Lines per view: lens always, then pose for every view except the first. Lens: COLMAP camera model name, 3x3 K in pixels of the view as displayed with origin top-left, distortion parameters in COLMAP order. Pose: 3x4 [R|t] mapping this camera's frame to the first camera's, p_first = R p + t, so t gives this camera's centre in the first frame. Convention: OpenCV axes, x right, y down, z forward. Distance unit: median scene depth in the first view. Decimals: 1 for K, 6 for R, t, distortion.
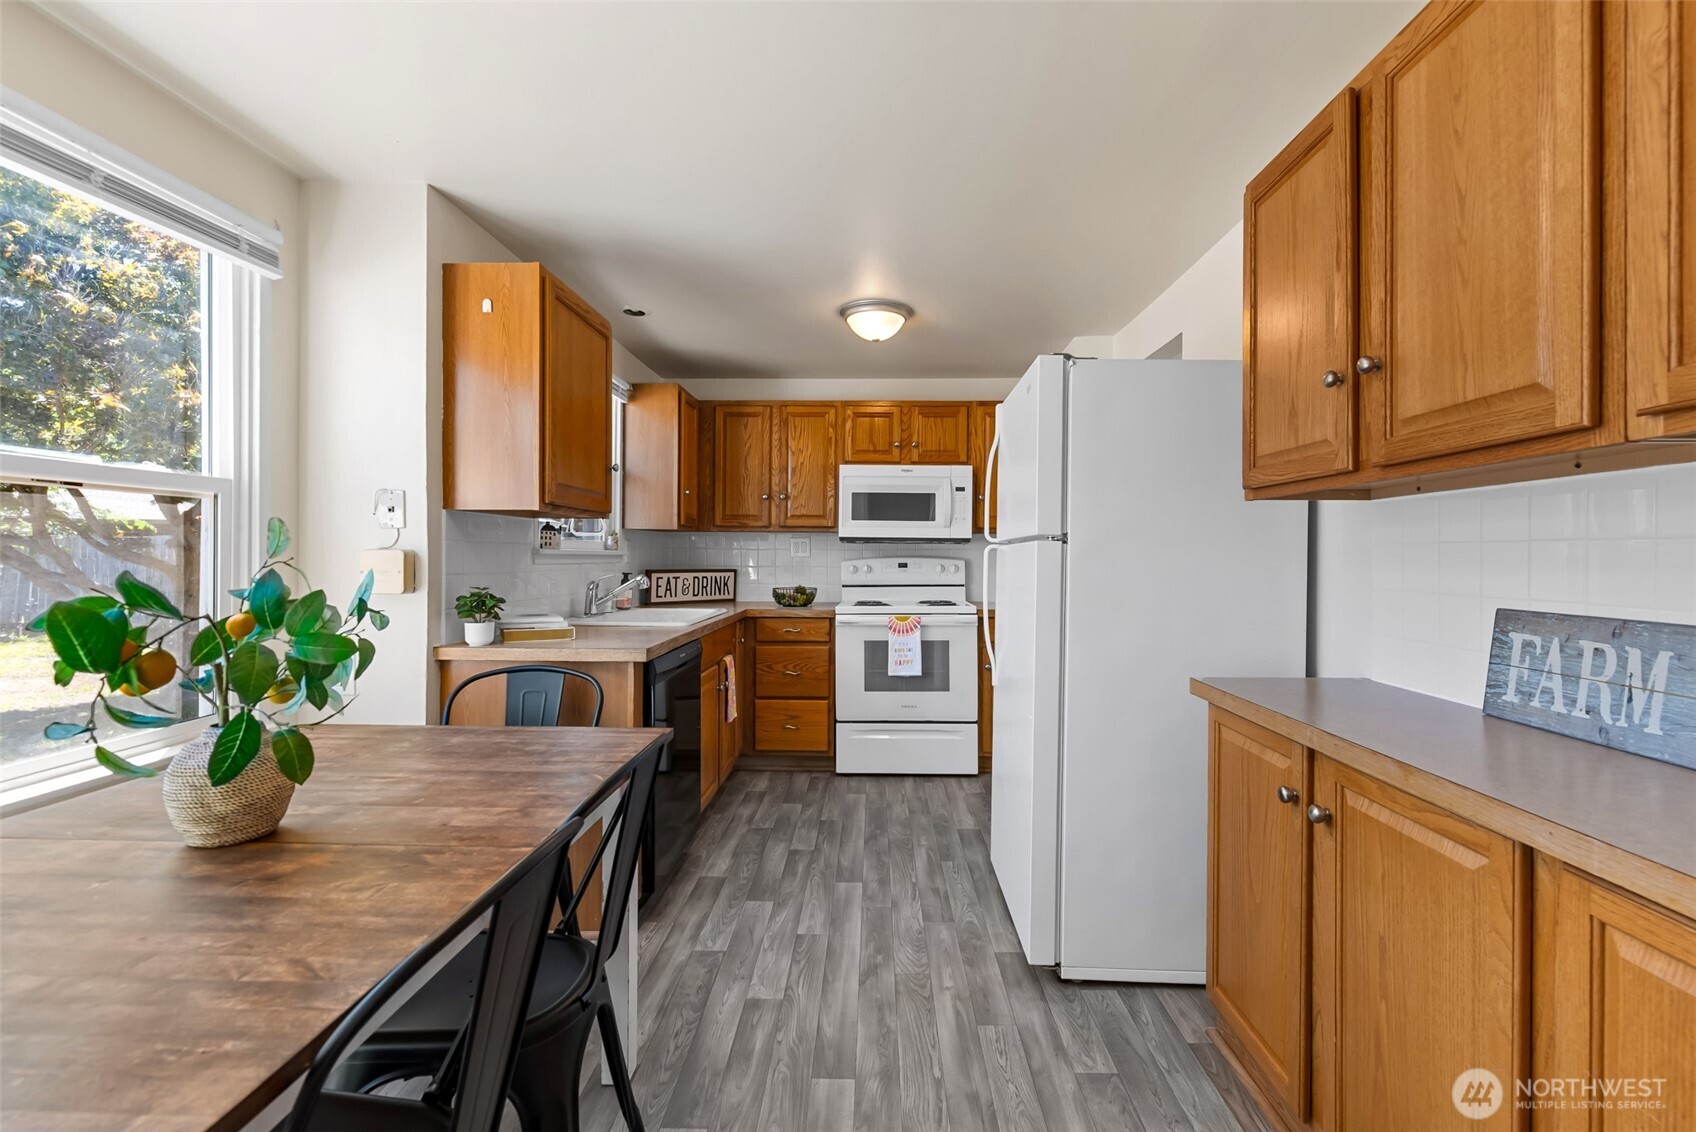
lens RADIAL K [[757.5, 0, 851.0], [0, 757.5, 544.6], [0, 0, 1]] dist [-0.000232, 0.000718]
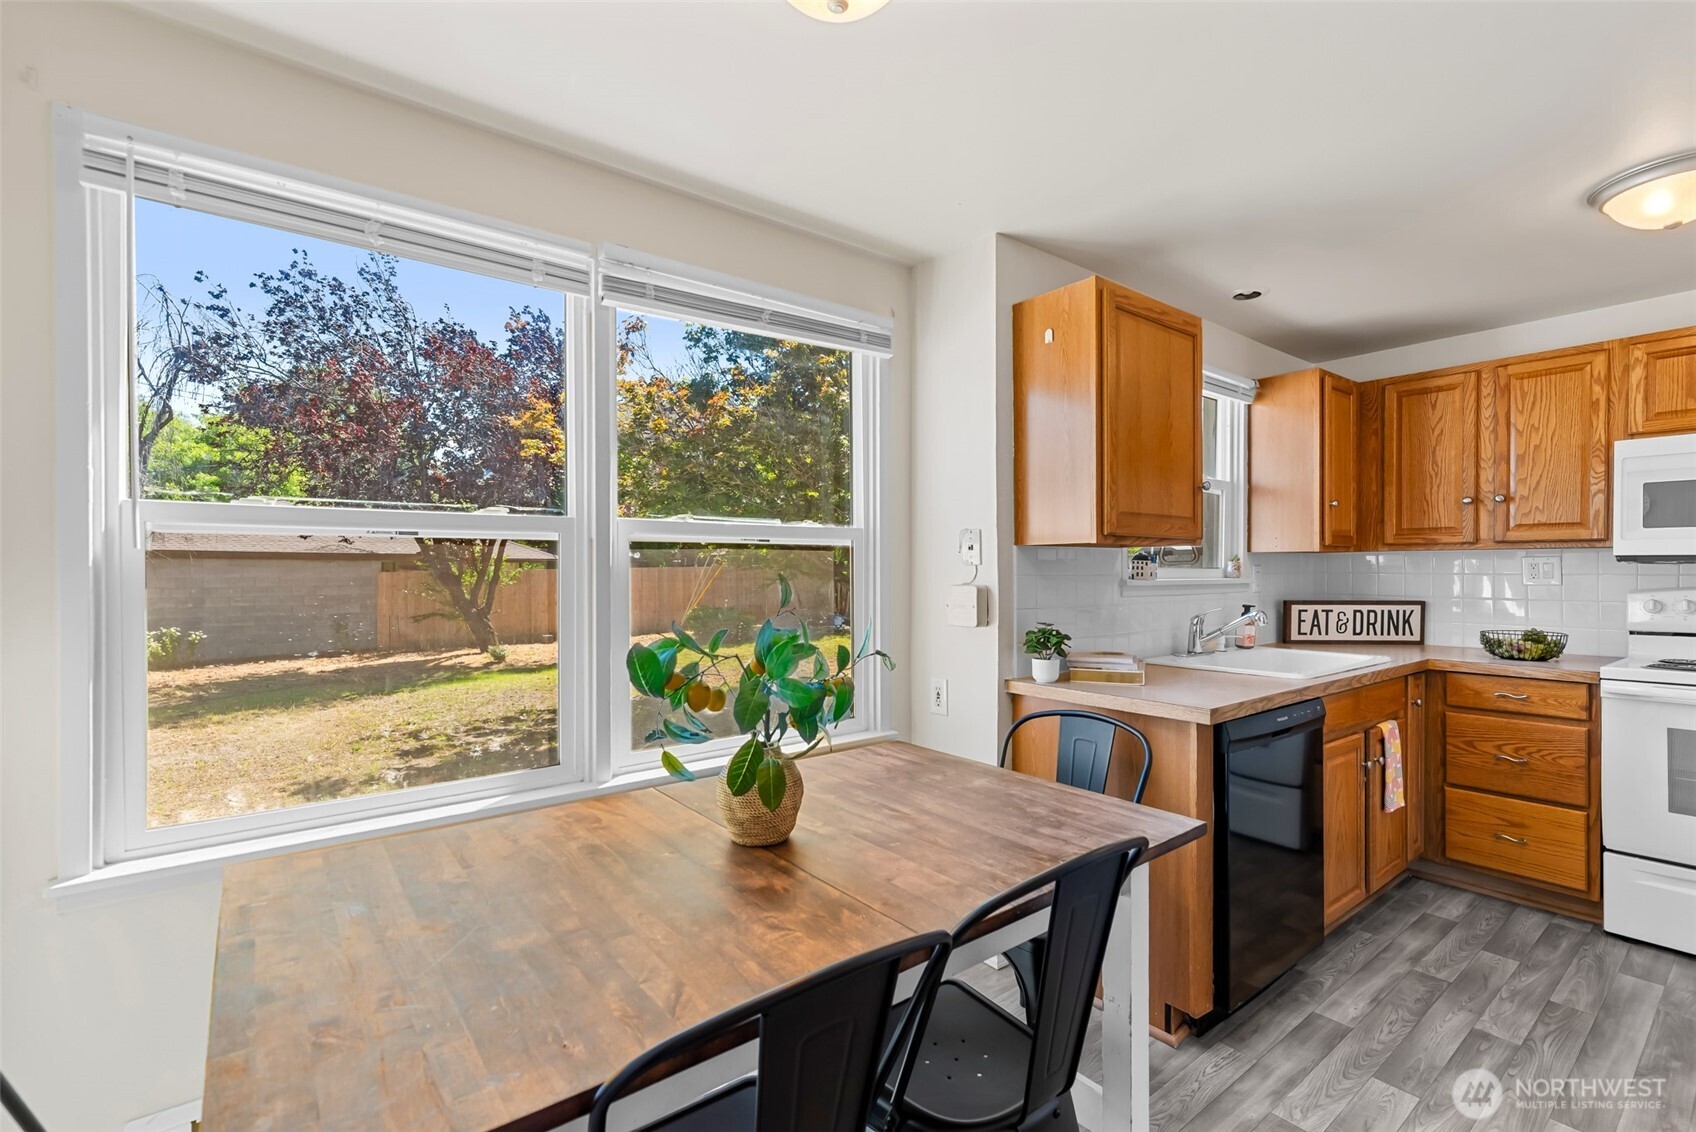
lens RADIAL K [[757.5, 0, 845.2], [0, 757.5, 565.2], [0, 0, 1]] dist [-0.000232, 0.000718]
pose [[0.636231, -0.012159, -0.771402, 0.087560], [0.019231, 0.999815, 0.000102, -0.019985], [0.771259, -0.014900, 0.636348, 0.142261]]
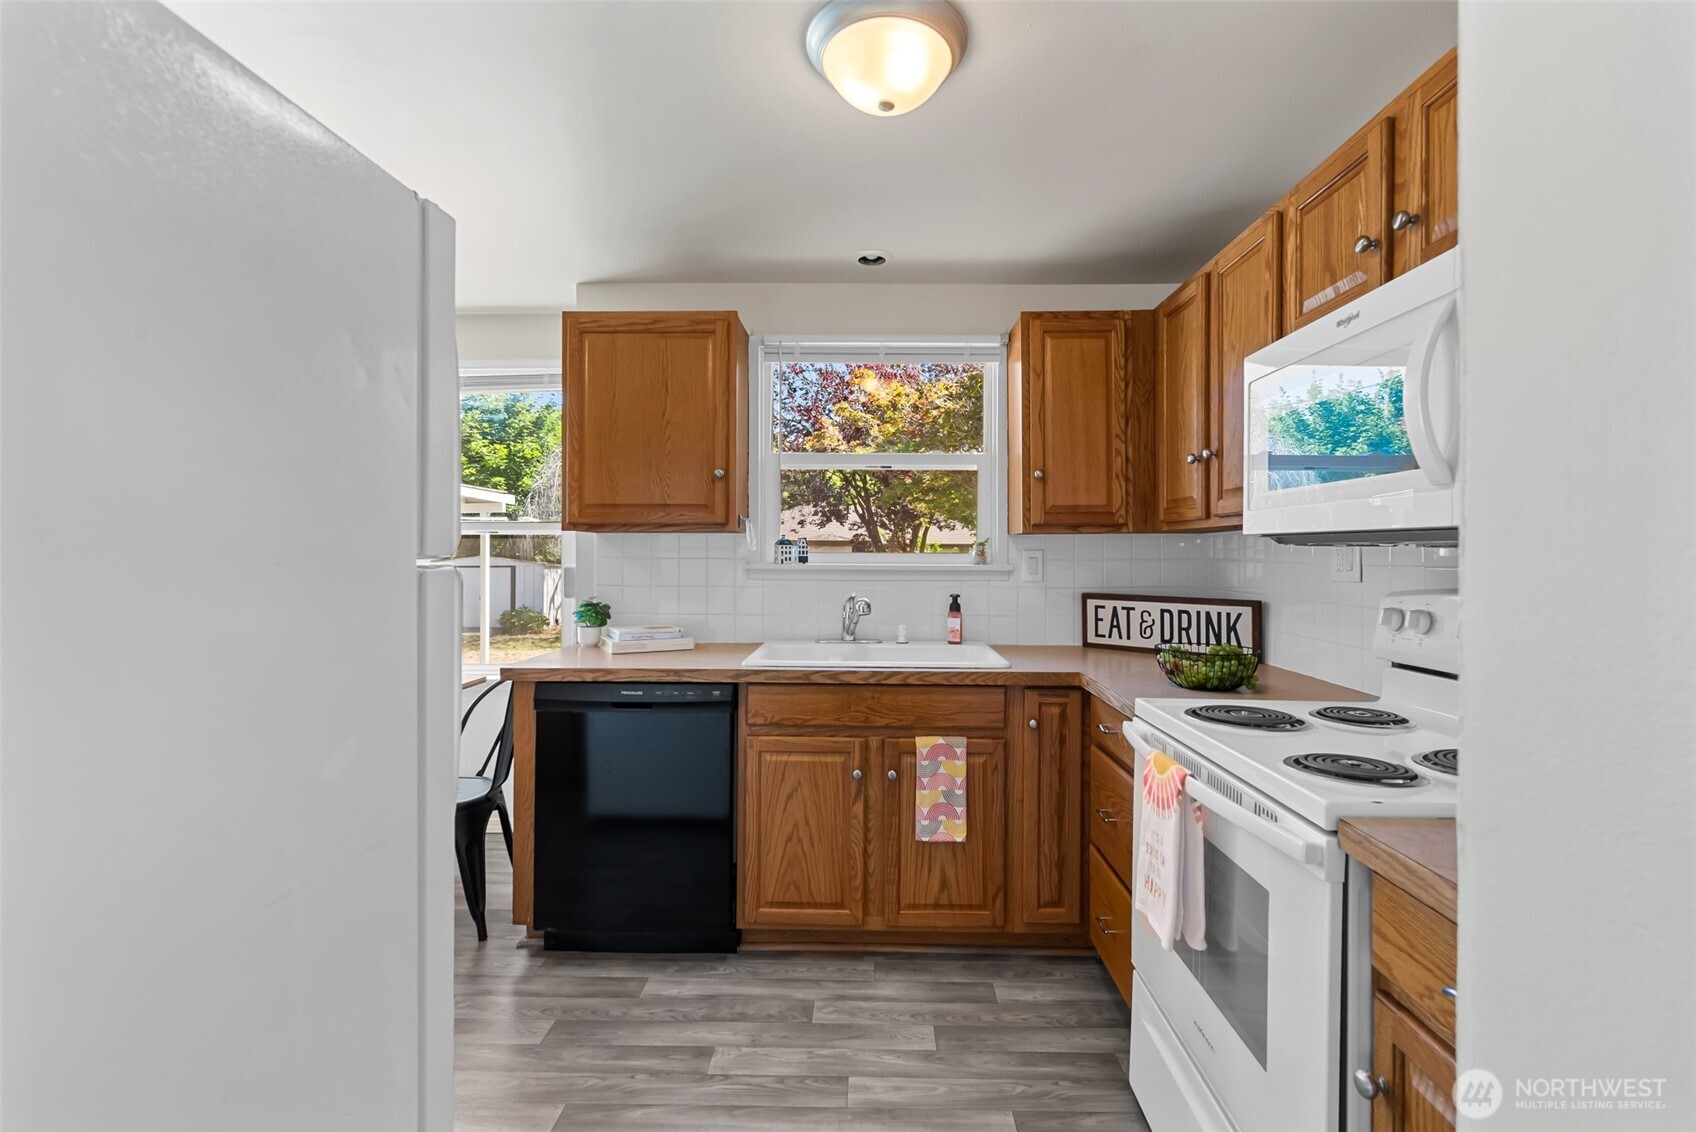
lens RADIAL K [[757.5, 0, 898.2], [0, 757.5, 545.6], [0, 0, 1]] dist [-0.000232, 0.000718]
pose [[0.006825, -0.015830, -0.999851, 0.545081], [0.014264, 0.999775, -0.015731, -0.001099], [0.999875, -0.014155, 0.007049, 1.132260]]
